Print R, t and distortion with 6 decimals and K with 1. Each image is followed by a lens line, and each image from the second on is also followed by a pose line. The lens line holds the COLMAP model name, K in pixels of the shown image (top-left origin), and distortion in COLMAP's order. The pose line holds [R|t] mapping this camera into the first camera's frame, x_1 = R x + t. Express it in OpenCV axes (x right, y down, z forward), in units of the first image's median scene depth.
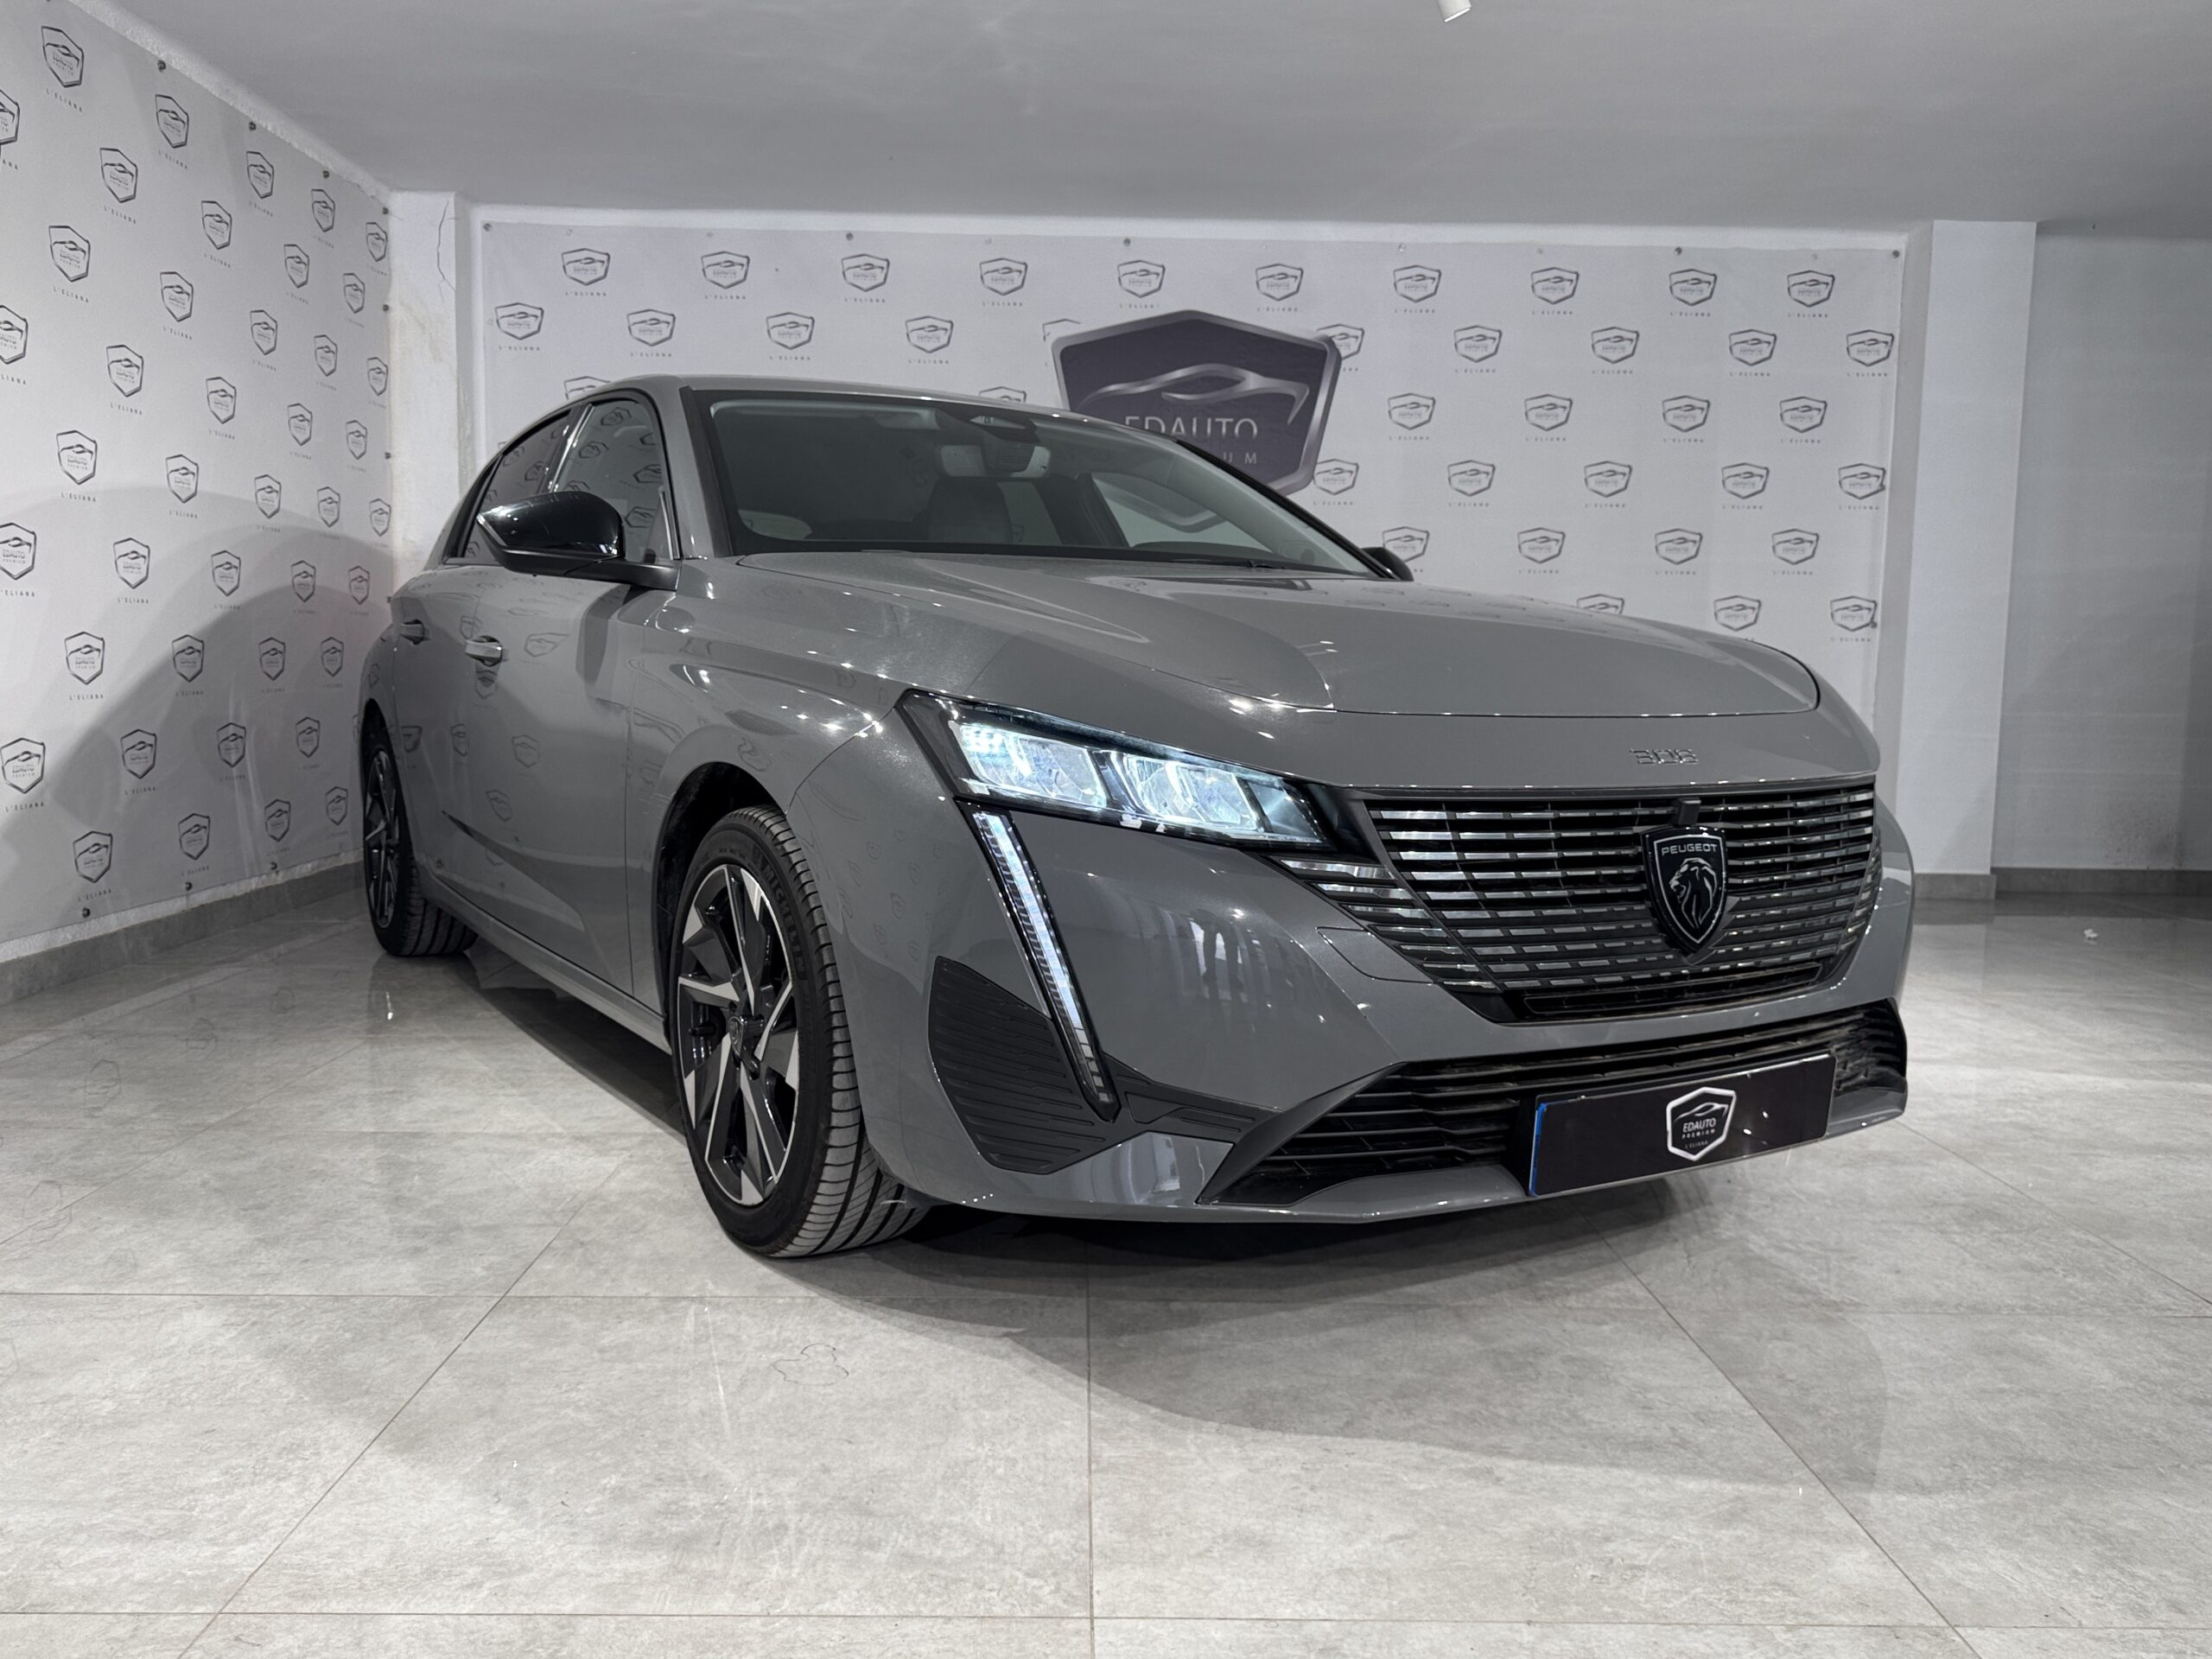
lens RADIAL K [[1826.9, 0, 1092.3], [0, 1826.9, 835.2], [0, 0, 1]] dist [0.061377, -0.082984]
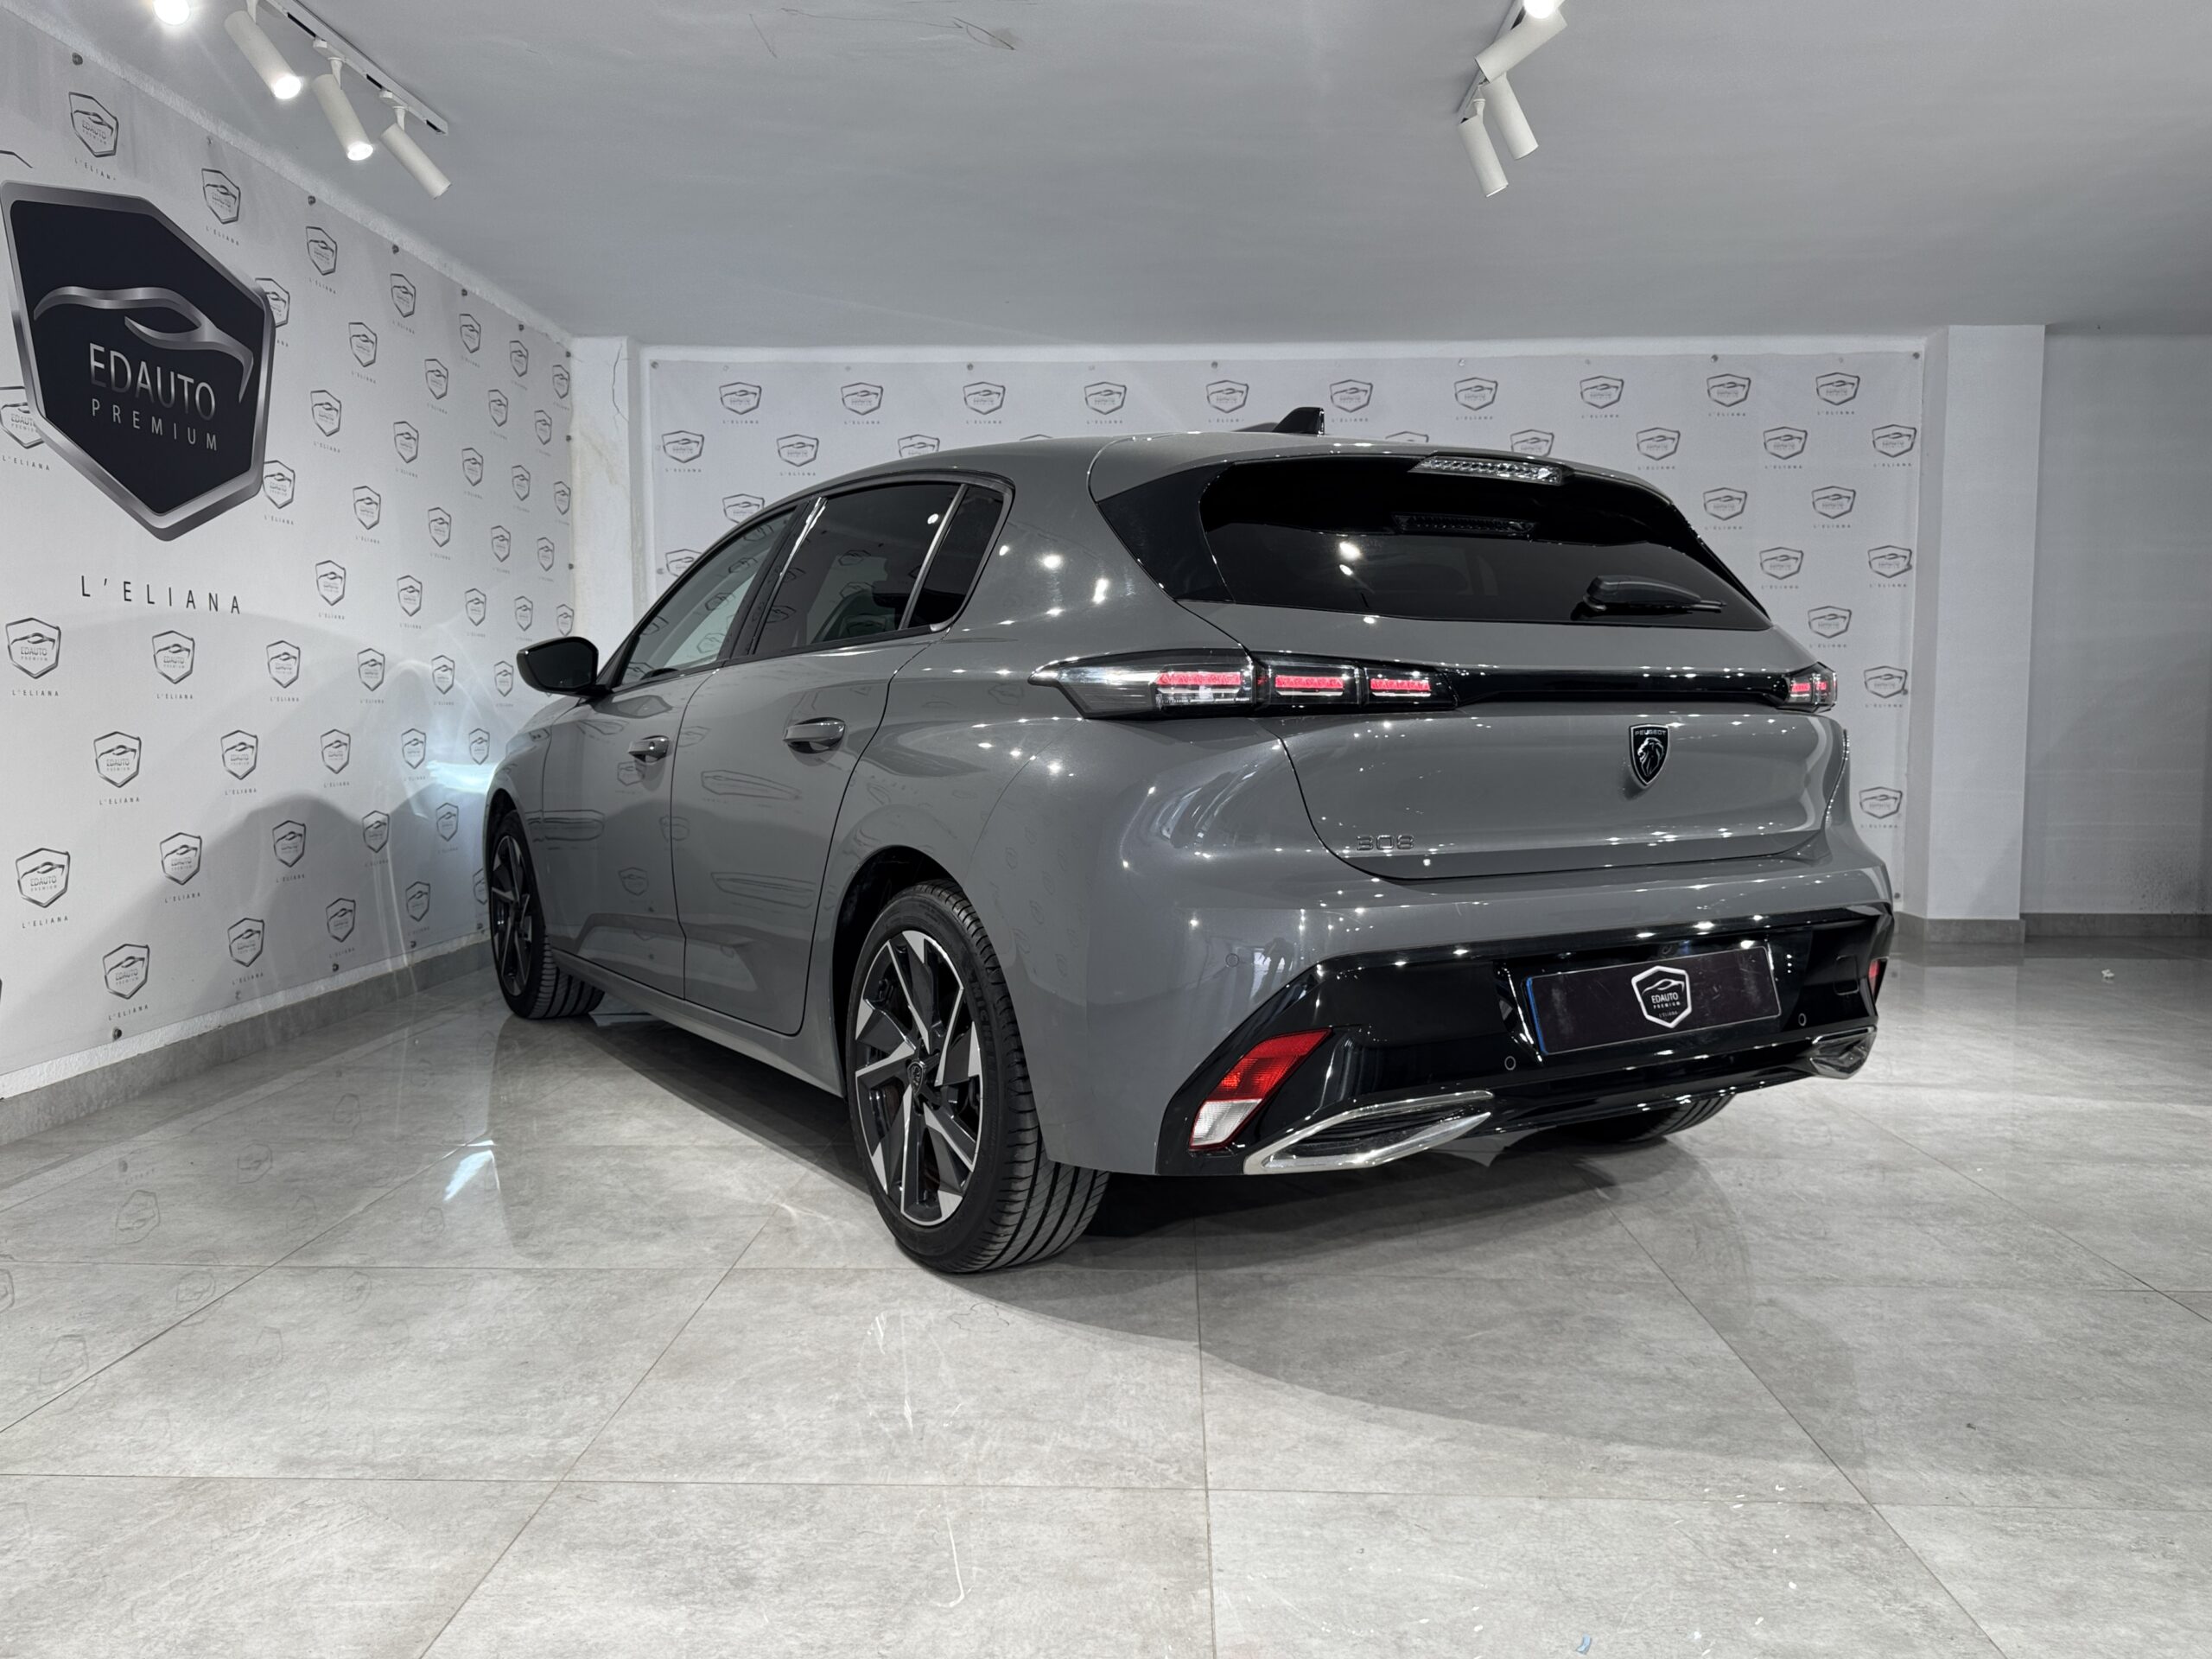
lens RADIAL K [[1644.1, 0, 1109.9], [0, 1644.1, 843.7], [0, 0, 1]] dist [0.135047, -0.241422]
pose [[0.998826, -0.011104, -0.047162, -0.005189], [0.009746, 0.999534, -0.028926, -0.004302], [0.047461, 0.028433, 0.998468, -0.143030]]
